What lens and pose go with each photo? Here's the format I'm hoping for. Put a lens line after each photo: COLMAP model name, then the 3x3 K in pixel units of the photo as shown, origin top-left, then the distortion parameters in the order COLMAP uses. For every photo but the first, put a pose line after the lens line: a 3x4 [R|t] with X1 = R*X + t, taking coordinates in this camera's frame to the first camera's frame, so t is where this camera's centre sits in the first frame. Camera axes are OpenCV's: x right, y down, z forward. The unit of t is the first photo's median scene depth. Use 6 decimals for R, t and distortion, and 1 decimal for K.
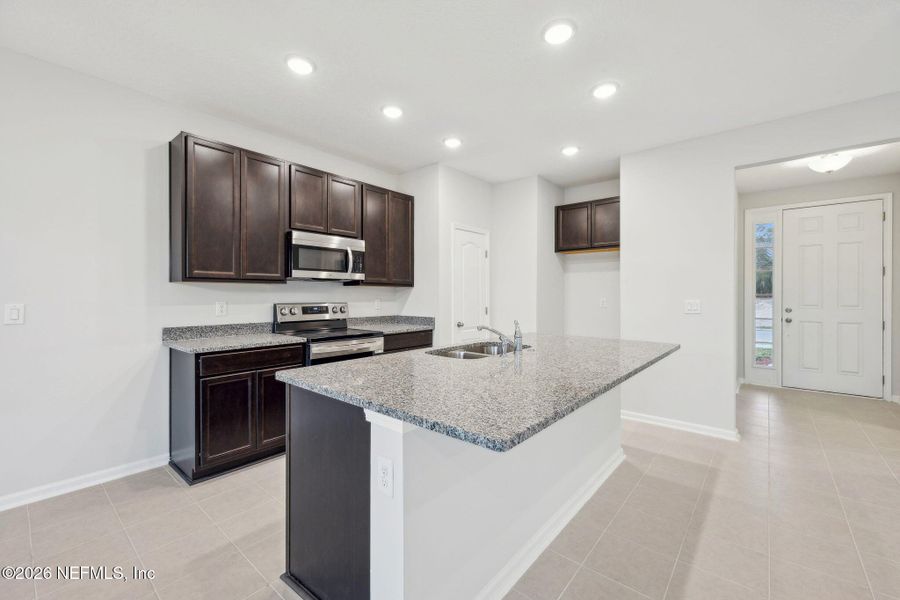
lens RADIAL K [[381.9, 0, 431.9], [0, 381.9, 295.8], [0, 0, 1]] dist [-0.000829, -0.000698]
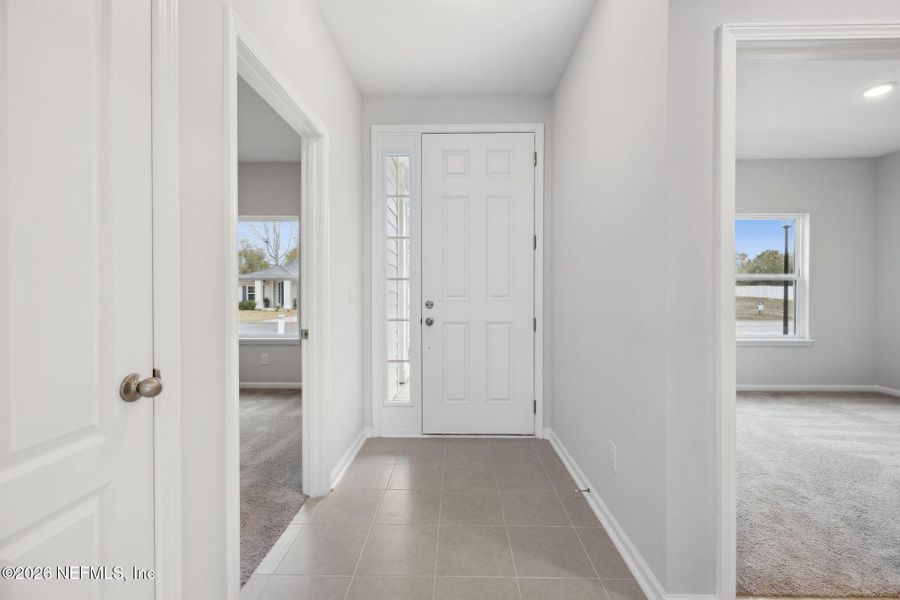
lens RADIAL K [[381.9, 0, 453.7], [0, 381.9, 296.2], [0, 0, 1]] dist [-0.000829, -0.000698]
pose [[0.761006, -0.004139, 0.648731, 0.575427], [0.002181, 0.999990, 0.003821, 0.022763], [-0.648741, -0.001493, 0.761008, 0.520507]]
